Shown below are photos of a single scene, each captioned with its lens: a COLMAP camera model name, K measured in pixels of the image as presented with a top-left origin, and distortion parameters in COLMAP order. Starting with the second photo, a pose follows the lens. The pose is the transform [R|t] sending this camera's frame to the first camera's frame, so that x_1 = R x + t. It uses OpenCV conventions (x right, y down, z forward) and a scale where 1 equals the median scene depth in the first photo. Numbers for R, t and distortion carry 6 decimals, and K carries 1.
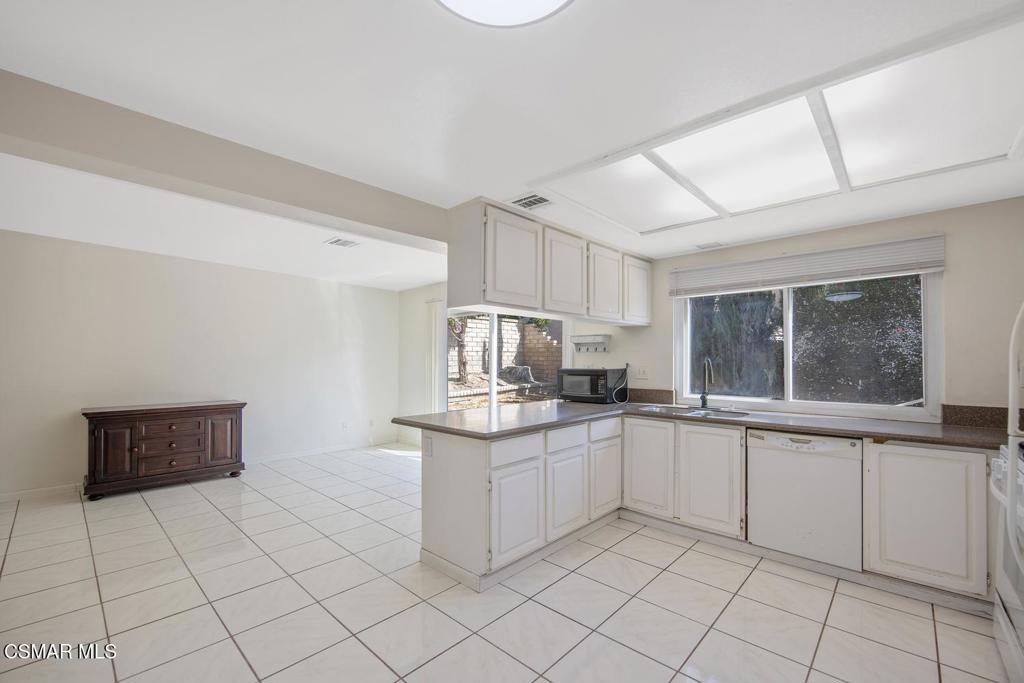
lens RADIAL K [[432.5, 0, 510.9], [0, 432.5, 354.5], [0, 0, 1]] dist [-0.012070, 0.000432]
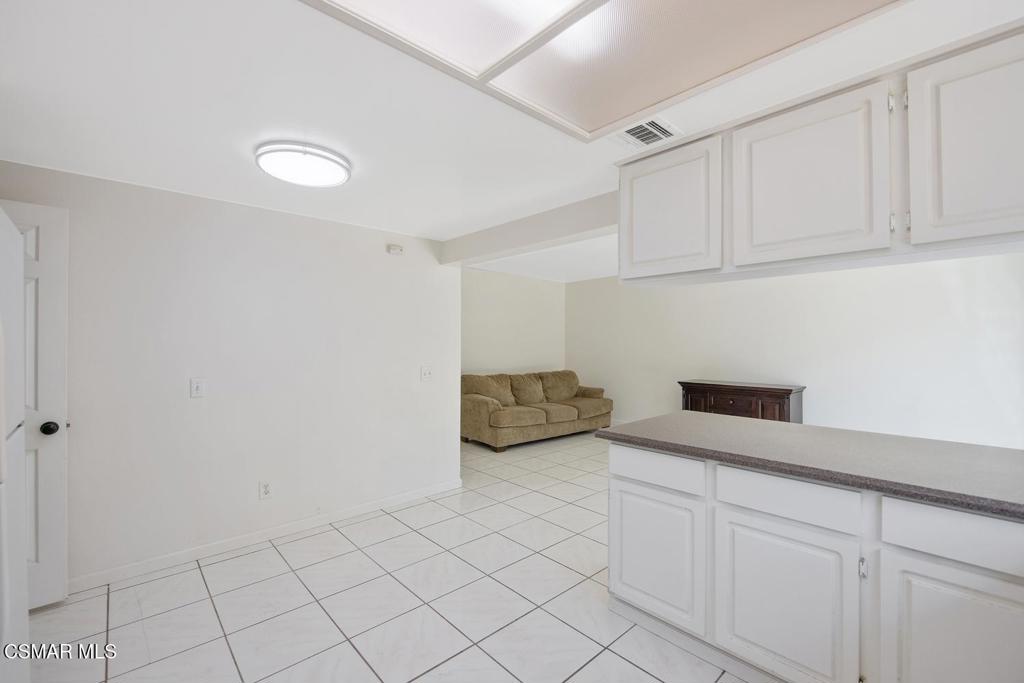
lens RADIAL K [[432.5, 0, 508.1], [0, 432.5, 339.5], [0, 0, 1]] dist [-0.012070, 0.000432]
pose [[-0.085881, -0.008738, -0.996267, 0.607191], [0.011179, 0.999890, -0.009733, -0.000133], [0.996243, -0.011973, -0.085774, 0.630404]]
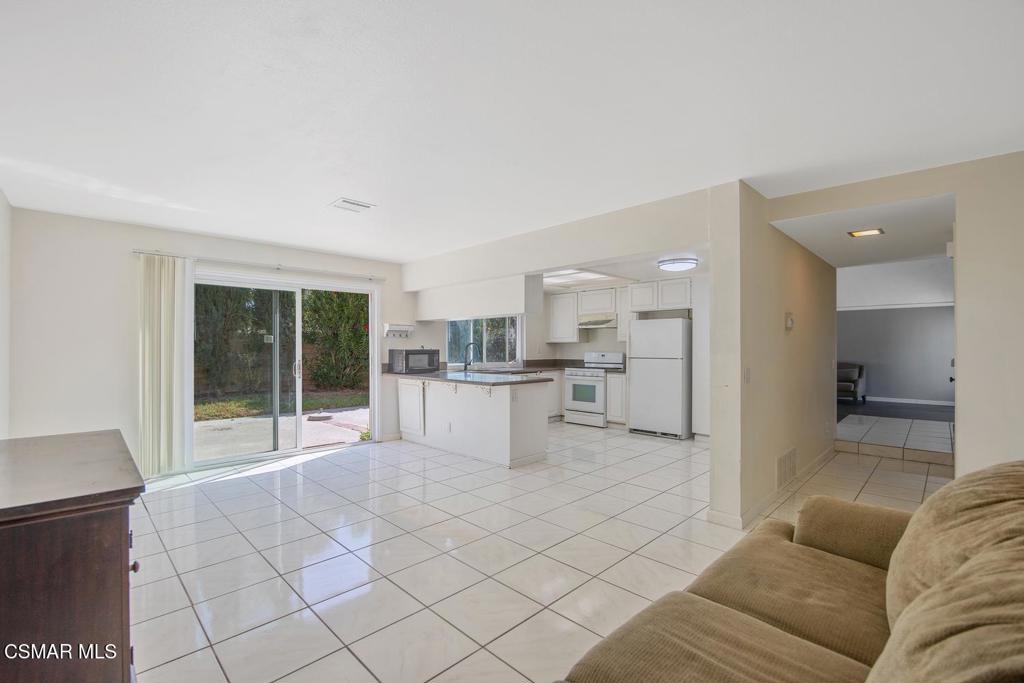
lens RADIAL K [[441.1, 0, 515.5], [0, 441.1, 343.4], [0, 0, 1]] dist [-0.020744, 0.000552]
pose [[0.034870, 0.008251, 0.999358, -1.537046], [-0.011525, 0.999903, -0.007854, 0.025383], [-0.999325, -0.011244, 0.034962, 0.782309]]
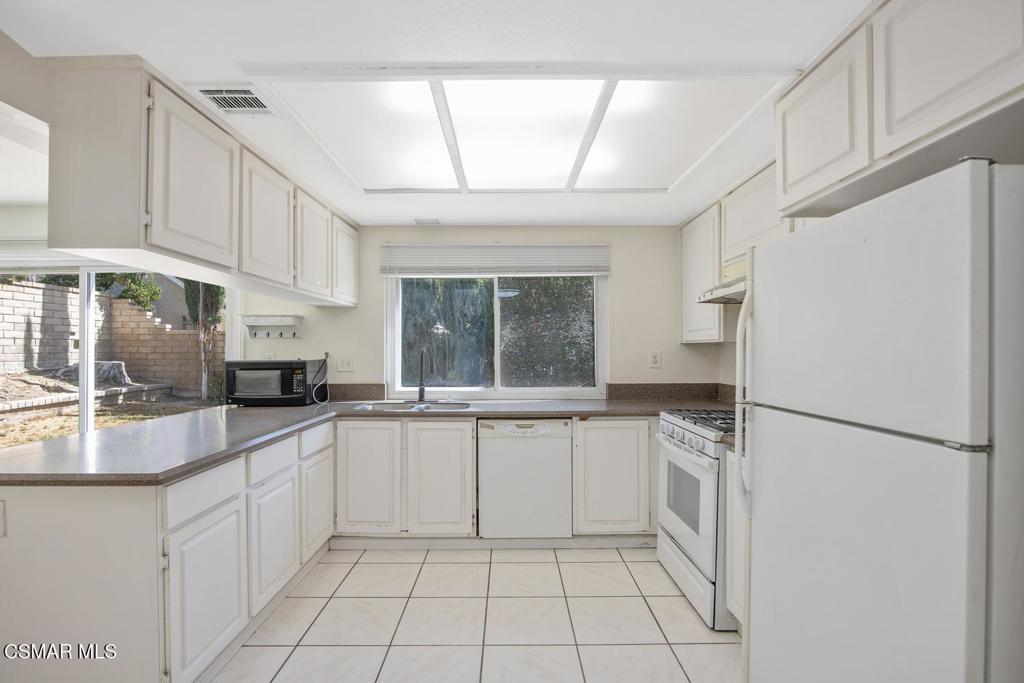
lens RADIAL K [[478.8, 0, 514.5], [0, 478.8, 350.5], [0, 0, 1]] dist [-0.007753, -0.000538]
pose [[0.726521, -0.003596, 0.687135, -0.106371], [-0.003484, 0.999954, 0.008917, 0.008265], [-0.687136, -0.008872, 0.726475, 0.150679]]
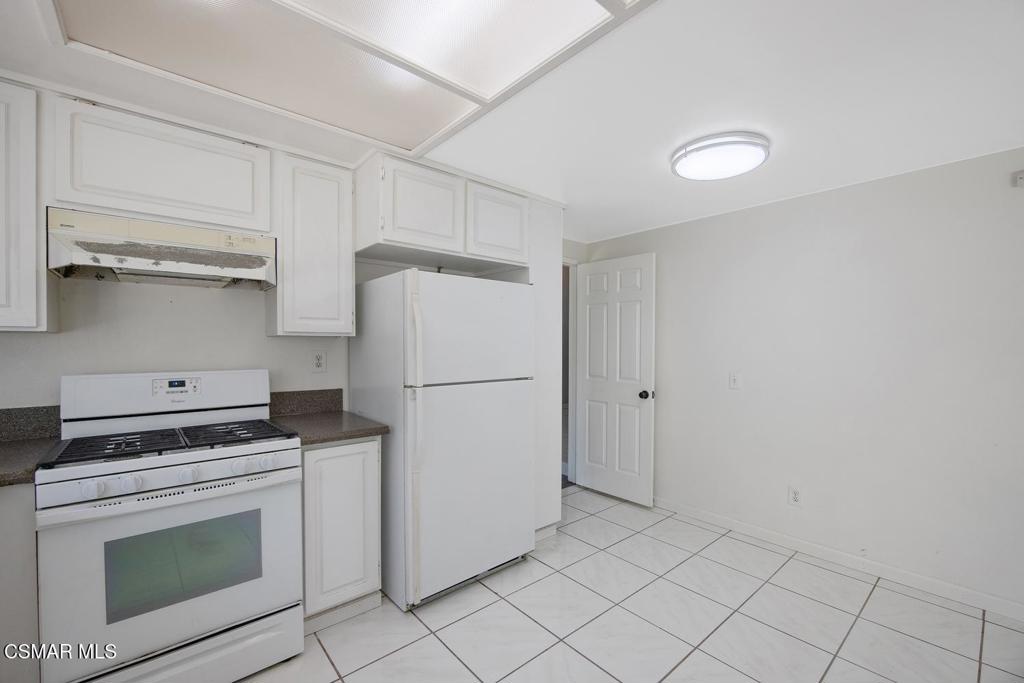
lens RADIAL K [[432.5, 0, 506.6], [0, 432.5, 348.5], [0, 0, 1]] dist [-0.012070, 0.000432]
pose [[-0.992018, -0.006277, 0.125941, 0.222829], [-0.006524, 0.999978, -0.001549, 0.014598], [-0.125929, -0.002358, -0.992036, 0.941341]]
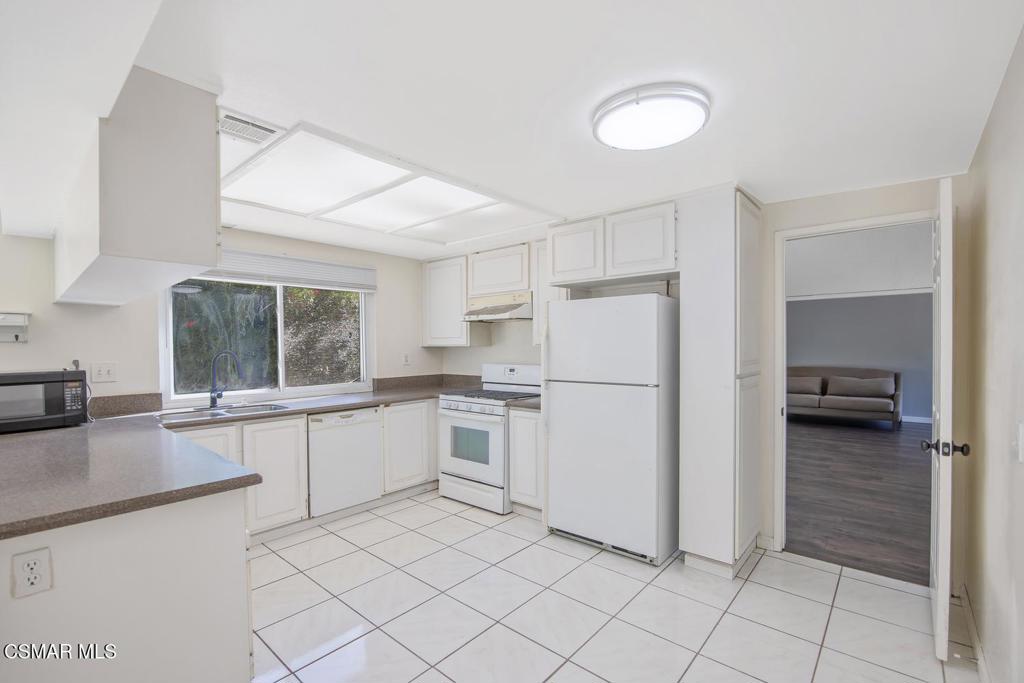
lens RADIAL K [[441.1, 0, 509.3], [0, 441.1, 348.8], [0, 0, 1]] dist [-0.020744, 0.000552]
pose [[-0.024221, -0.008309, 0.999672, -0.499663], [-0.002734, 0.999962, 0.008245, -0.005878], [-0.999703, -0.002534, -0.024243, 0.449371]]
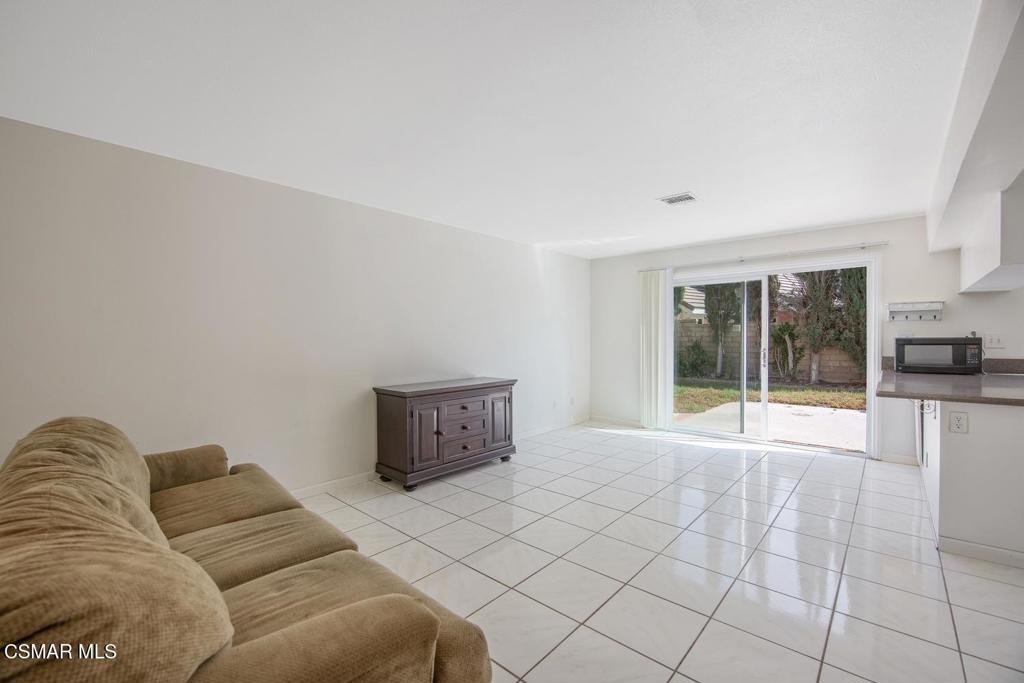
lens RADIAL K [[441.1, 0, 522.2], [0, 441.1, 341.0], [0, 0, 1]] dist [-0.020744, 0.000552]
pose [[0.999456, -0.006173, 0.032405, -0.926801], [0.005570, 0.999810, 0.018664, 0.021399], [-0.032514, -0.018473, 0.999301, 0.114617]]
